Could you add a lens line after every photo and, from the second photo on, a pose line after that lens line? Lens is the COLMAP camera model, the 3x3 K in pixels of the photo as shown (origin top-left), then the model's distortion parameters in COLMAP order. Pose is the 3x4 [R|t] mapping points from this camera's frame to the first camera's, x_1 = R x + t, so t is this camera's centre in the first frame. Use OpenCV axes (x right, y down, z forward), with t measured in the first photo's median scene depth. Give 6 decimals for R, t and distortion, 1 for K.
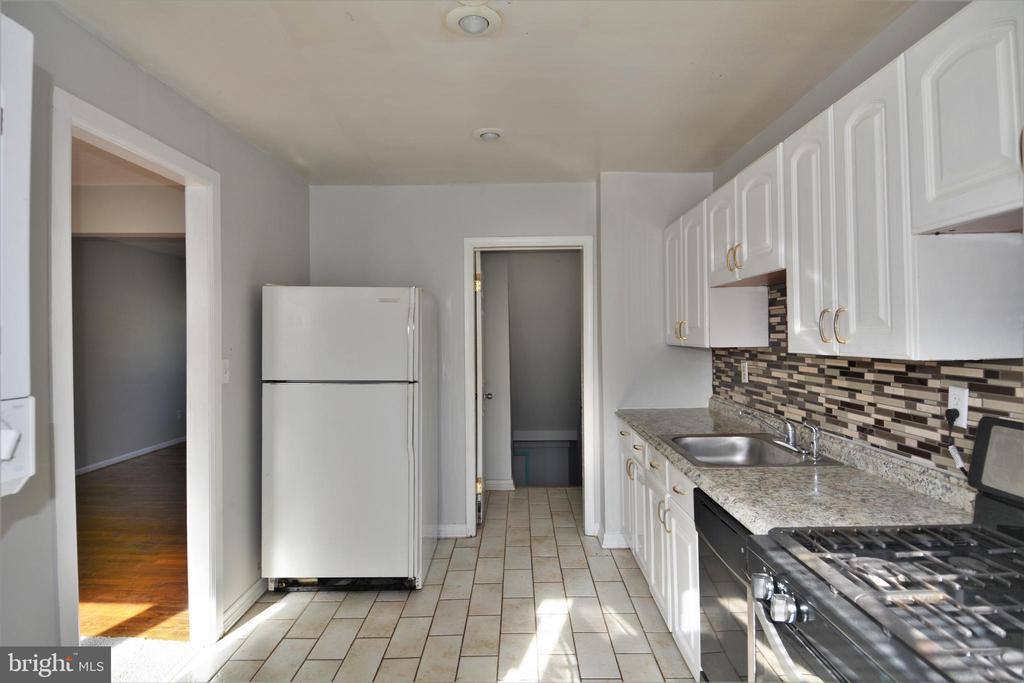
lens RADIAL K [[534.4, 0, 516.9], [0, 534.4, 333.0], [0, 0, 1]] dist [0.038246, -0.045709]
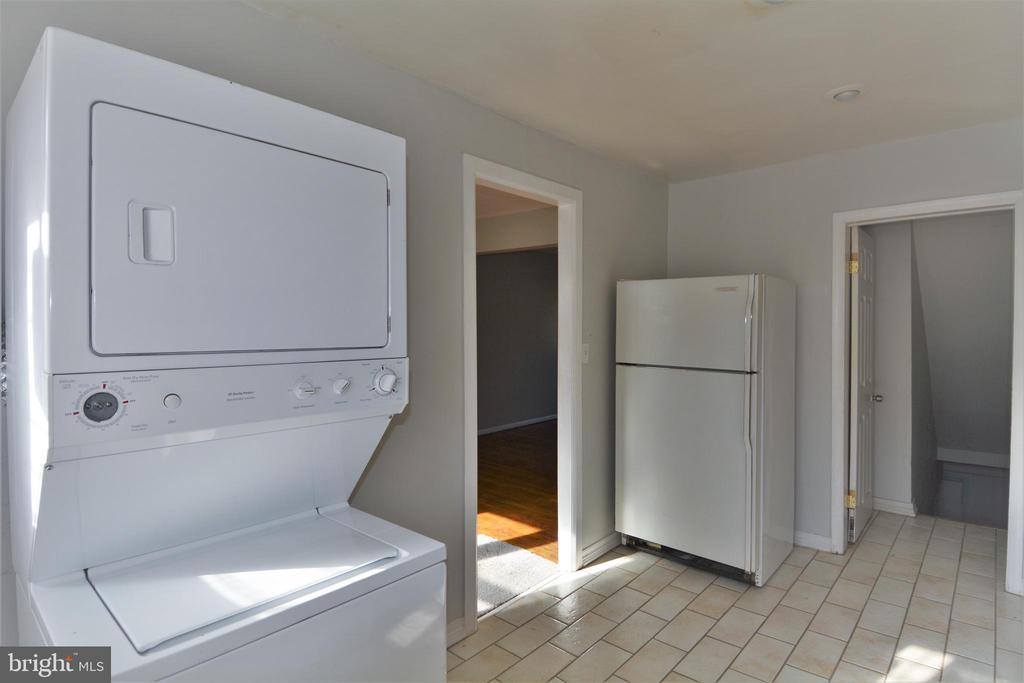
lens RADIAL K [[534.4, 0, 510.5], [0, 534.4, 332.7], [0, 0, 1]] dist [0.038246, -0.045709]
pose [[0.739908, 0.013432, -0.672574, 0.138084], [-0.001721, 0.999835, 0.018074, 0.002459], [0.672706, -0.012216, 0.739809, -0.012089]]
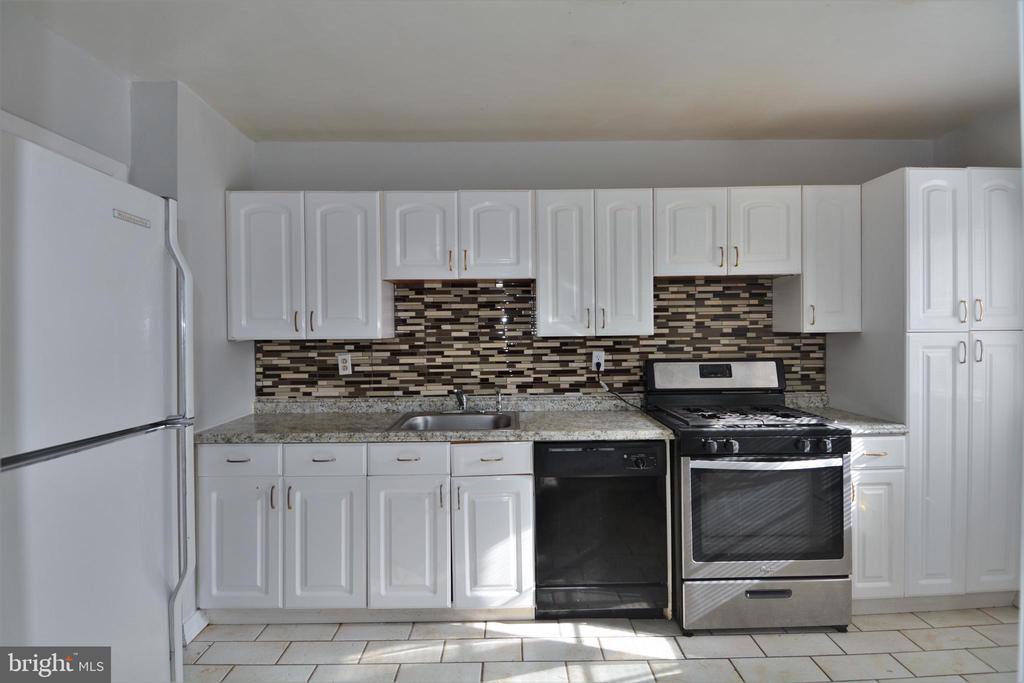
lens RADIAL K [[534.4, 0, 516.4], [0, 534.4, 334.5], [0, 0, 1]] dist [0.038246, -0.045709]
pose [[-0.025306, 0.006225, 0.999660, -0.639096], [0.007716, 0.999952, -0.006032, 0.026437], [-0.999650, 0.007561, -0.025353, 0.742507]]
